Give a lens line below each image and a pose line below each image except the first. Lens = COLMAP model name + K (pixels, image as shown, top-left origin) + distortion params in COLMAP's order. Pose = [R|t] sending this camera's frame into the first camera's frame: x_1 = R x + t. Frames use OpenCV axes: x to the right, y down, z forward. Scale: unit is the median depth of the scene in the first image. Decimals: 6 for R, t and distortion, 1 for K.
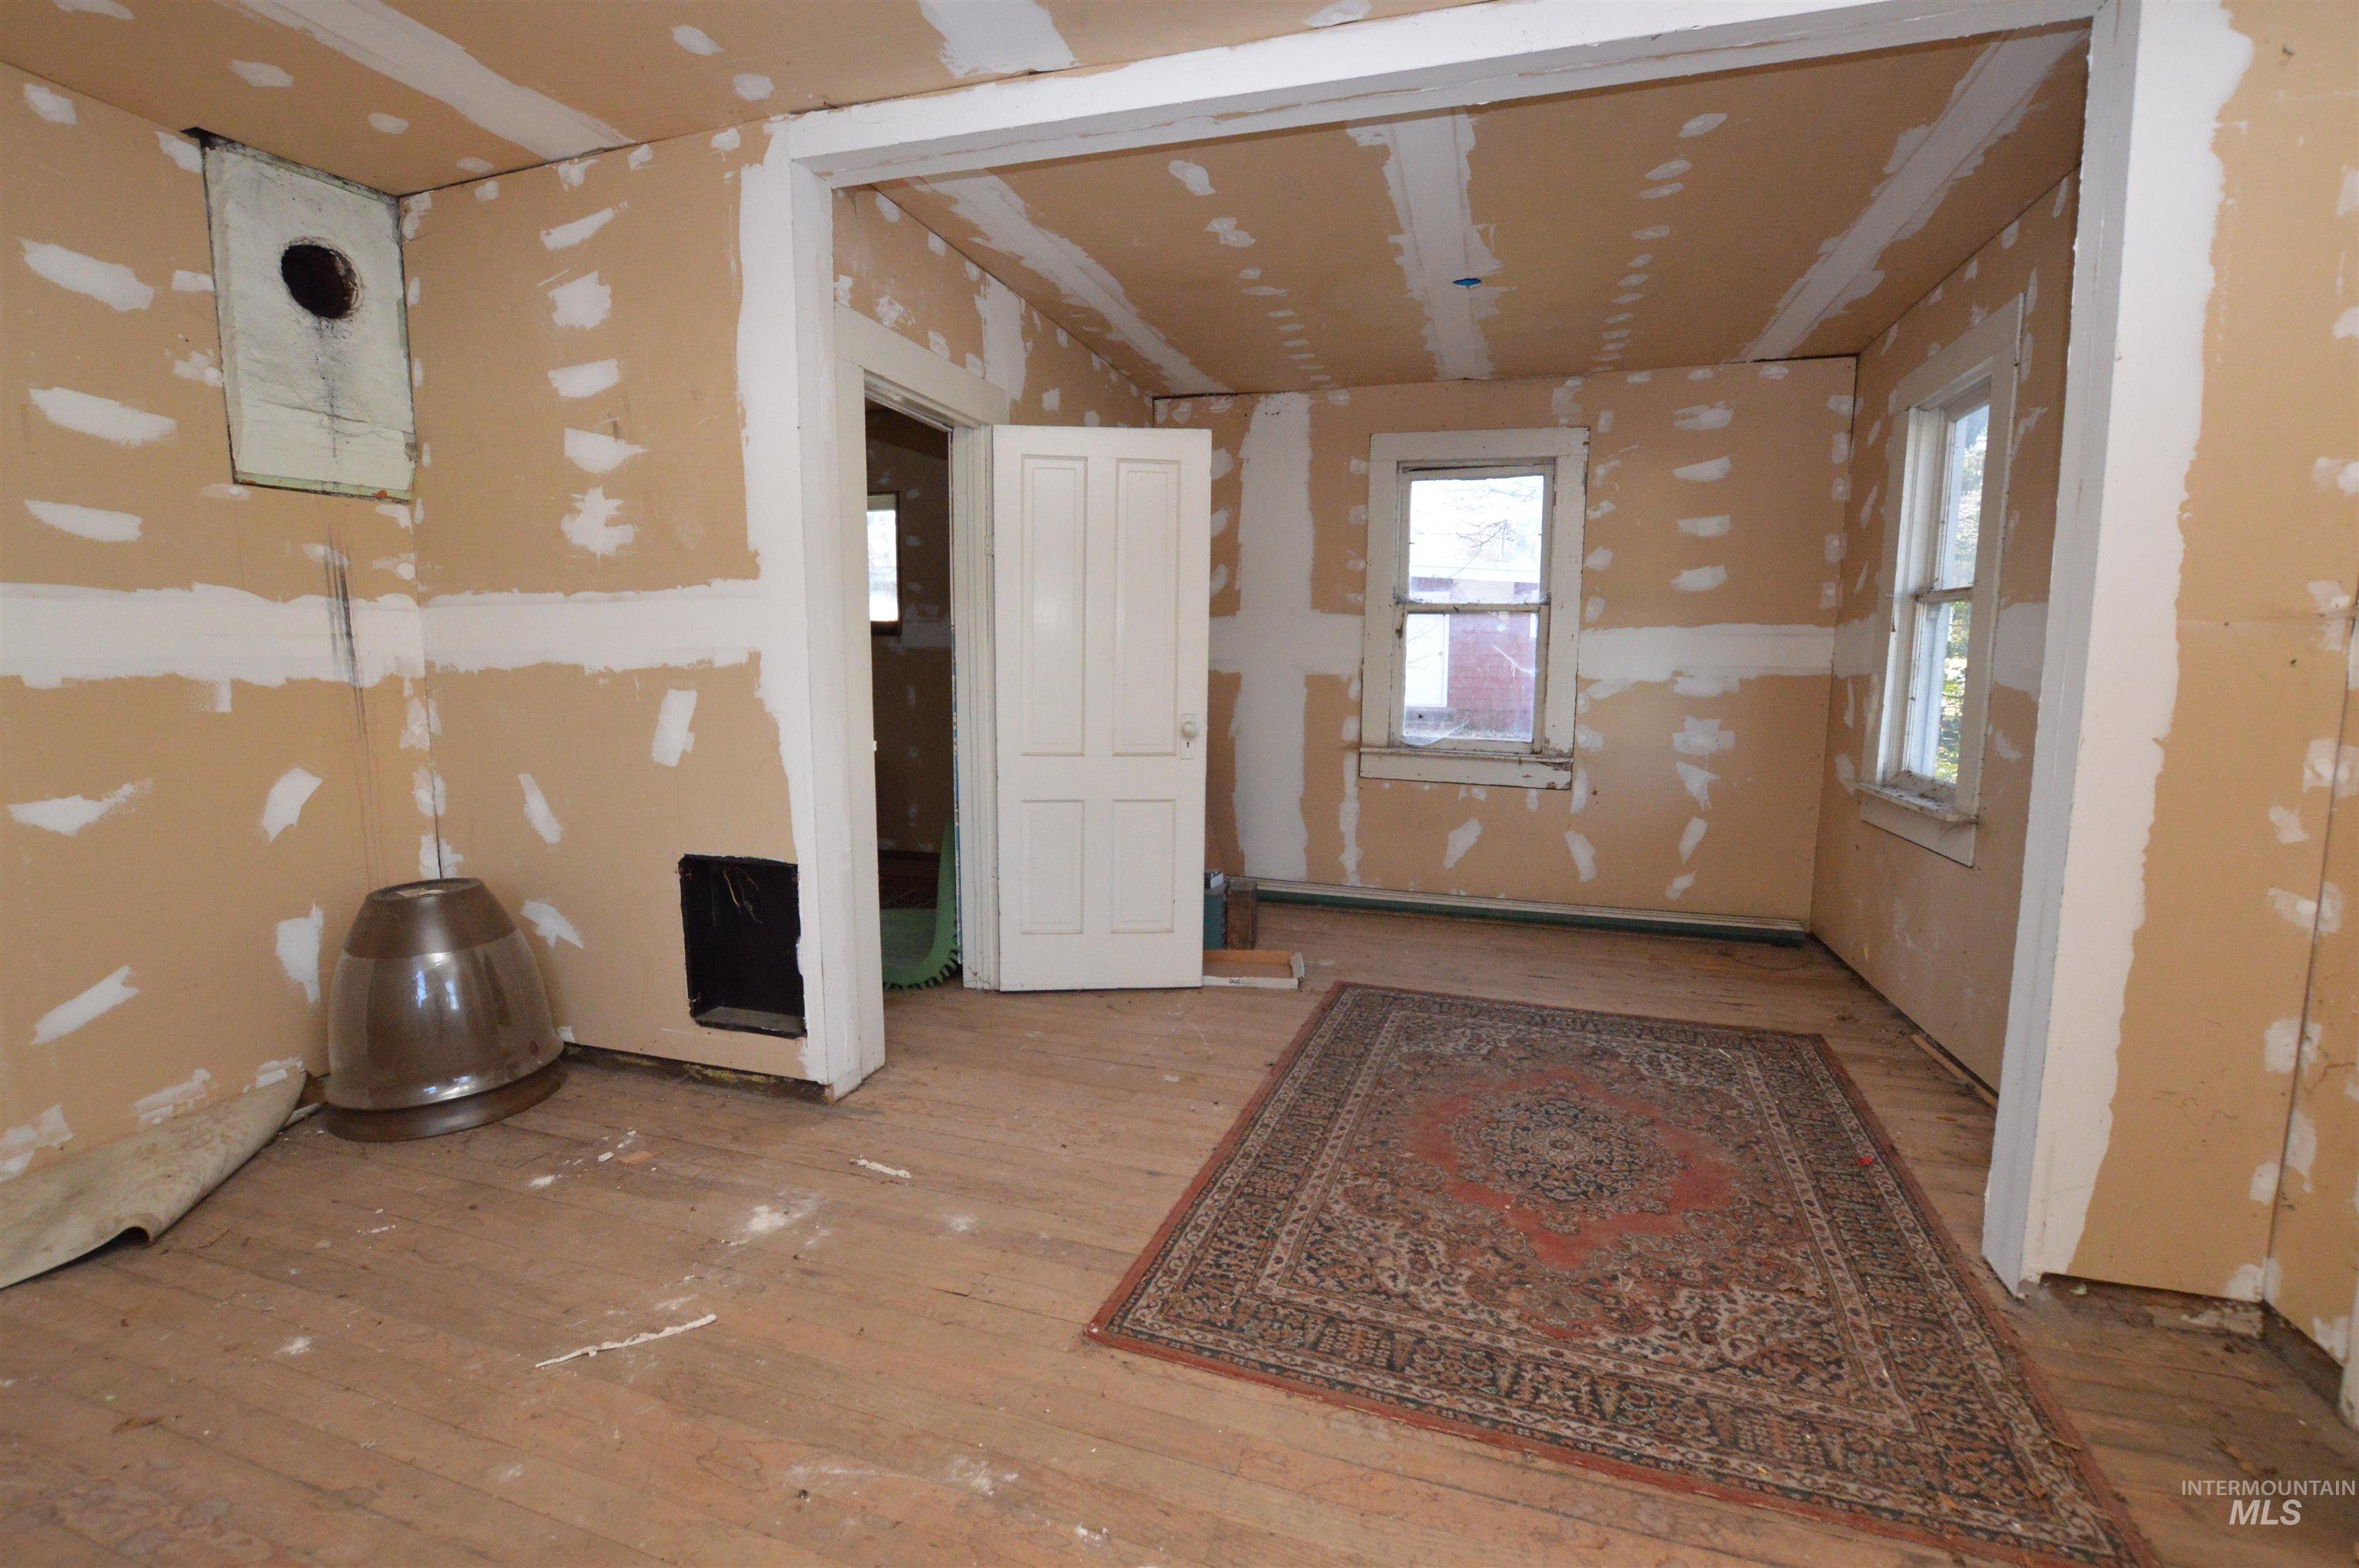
lens RADIAL K [[1058.2, 0, 1179.7], [0, 1058.2, 782.5], [0, 0, 1]] dist [-0.030272, 0.002848]
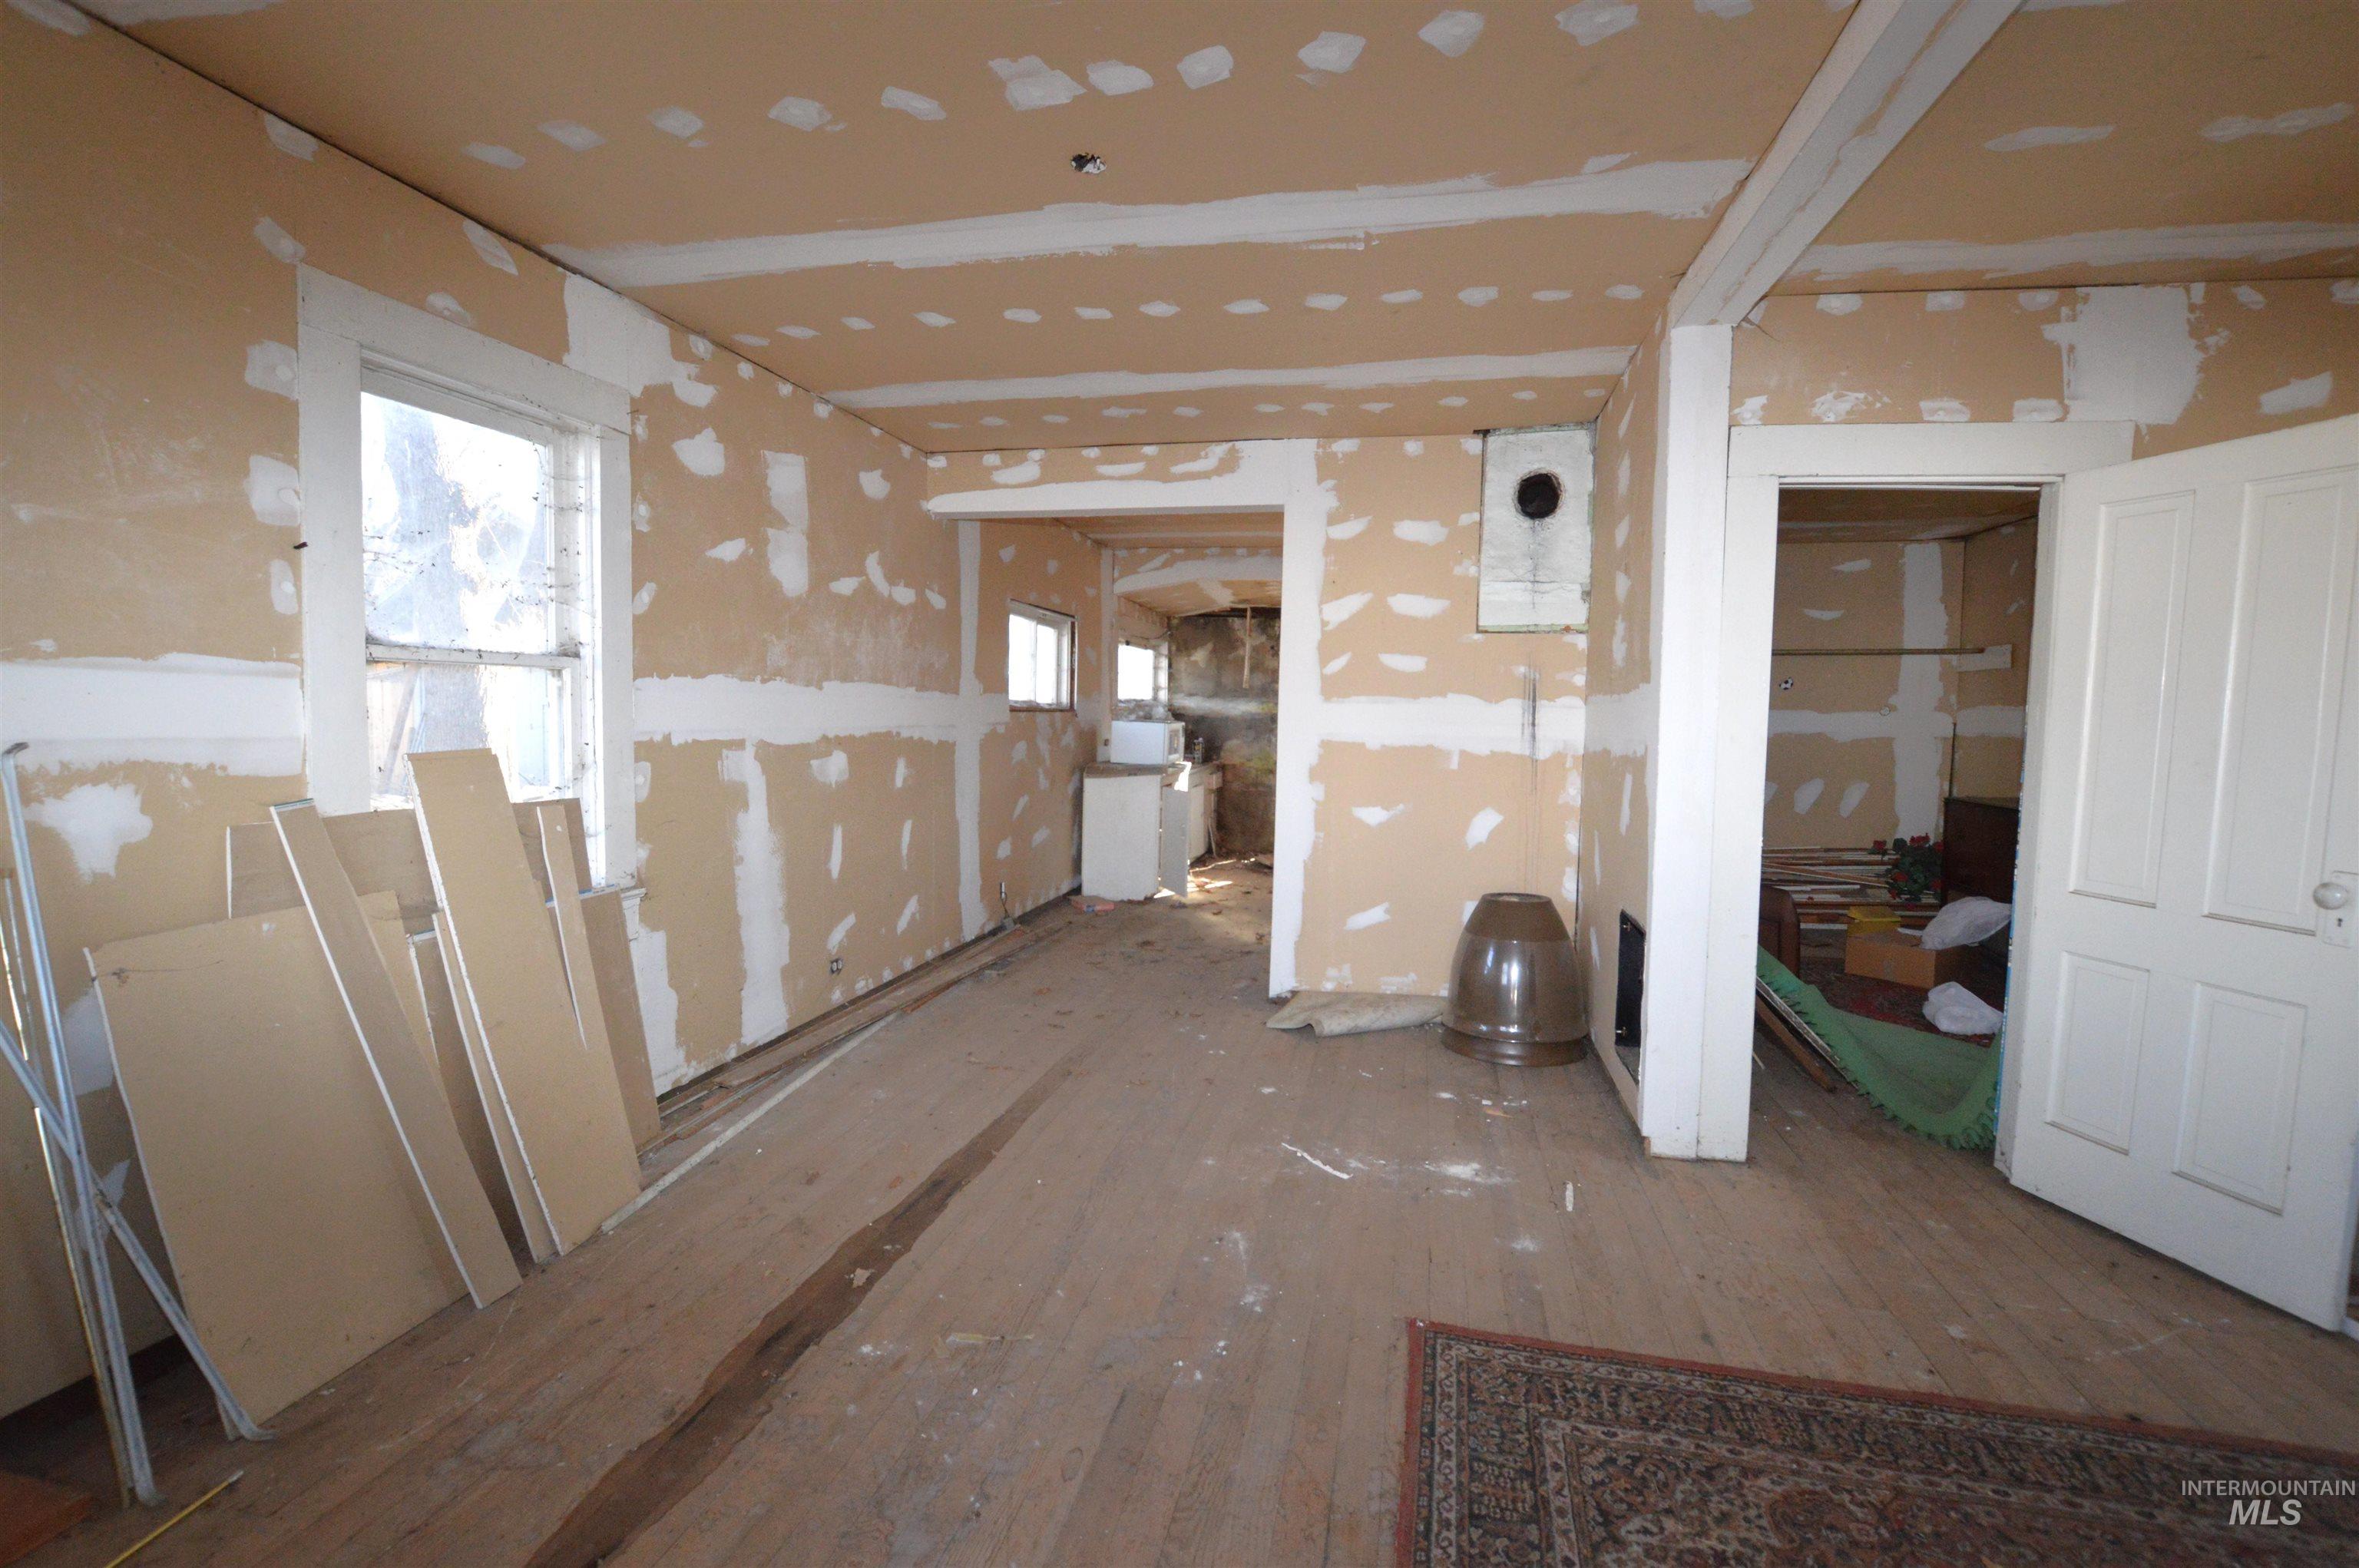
lens RADIAL K [[1058.2, 0, 1180.1], [0, 1058.2, 782.1], [0, 0, 1]] dist [-0.030272, 0.002848]
pose [[0.094187, 0.065549, -0.993394, 0.736592], [-0.142151, 0.988491, 0.051748, -0.071872], [0.985354, 0.136338, 0.102420, 0.385077]]
